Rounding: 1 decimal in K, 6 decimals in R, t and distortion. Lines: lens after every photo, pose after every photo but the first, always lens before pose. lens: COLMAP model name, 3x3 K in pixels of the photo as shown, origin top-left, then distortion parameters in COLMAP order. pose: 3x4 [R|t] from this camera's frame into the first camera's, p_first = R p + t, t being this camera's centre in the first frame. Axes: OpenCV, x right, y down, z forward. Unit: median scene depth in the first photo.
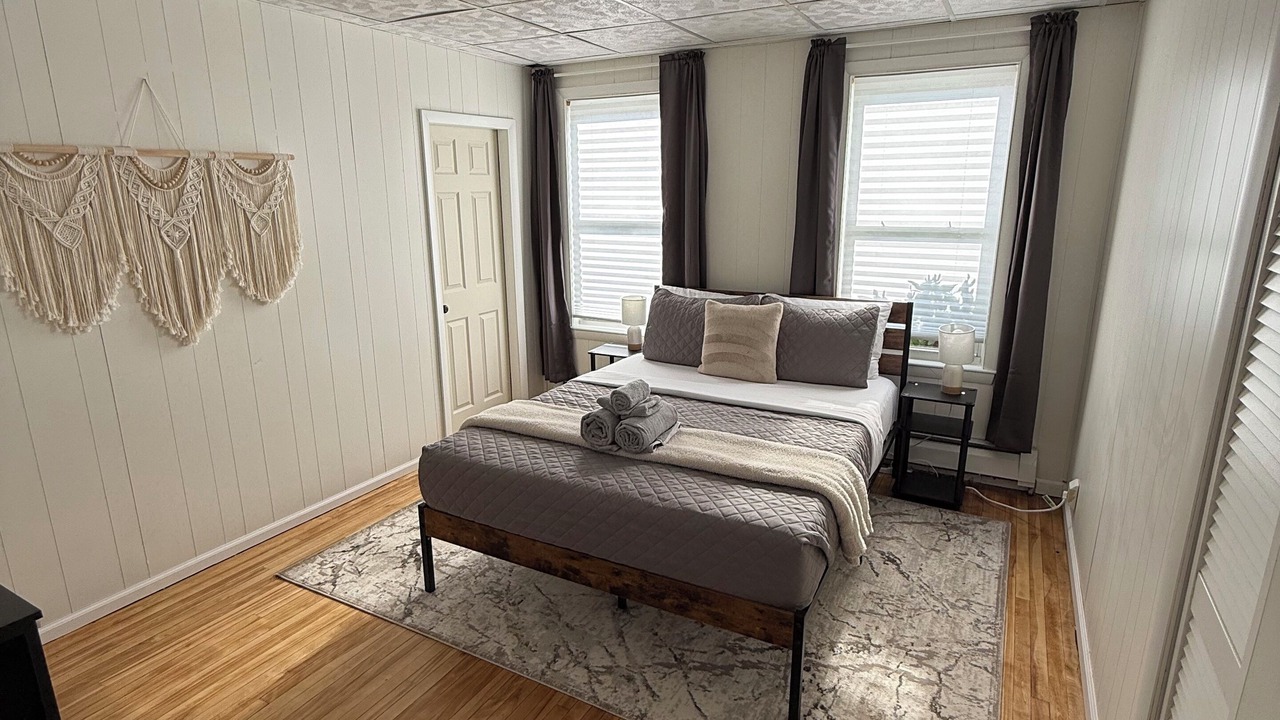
lens RADIAL K [[675.0, 0, 643.1], [0, 675.0, 360.2], [0, 0, 1]] dist [0.004613, -0.000141]
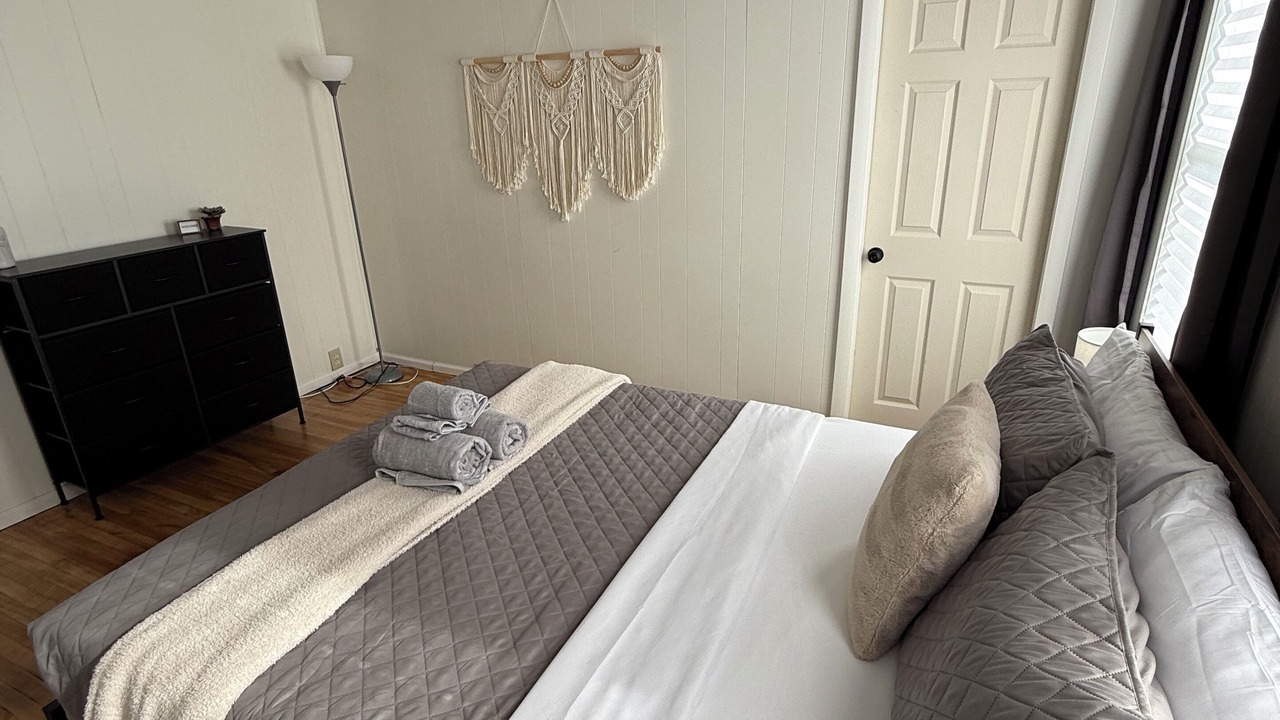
lens RADIAL K [[675.0, 0, 645.0], [0, 675.0, 353.0], [0, 0, 1]] dist [0.004613, -0.000141]
pose [[0.062023, 0.345719, -0.936286, 0.547829], [-0.227454, 0.918303, 0.324012, -0.224183], [0.971812, 0.192866, 0.135591, 0.991017]]
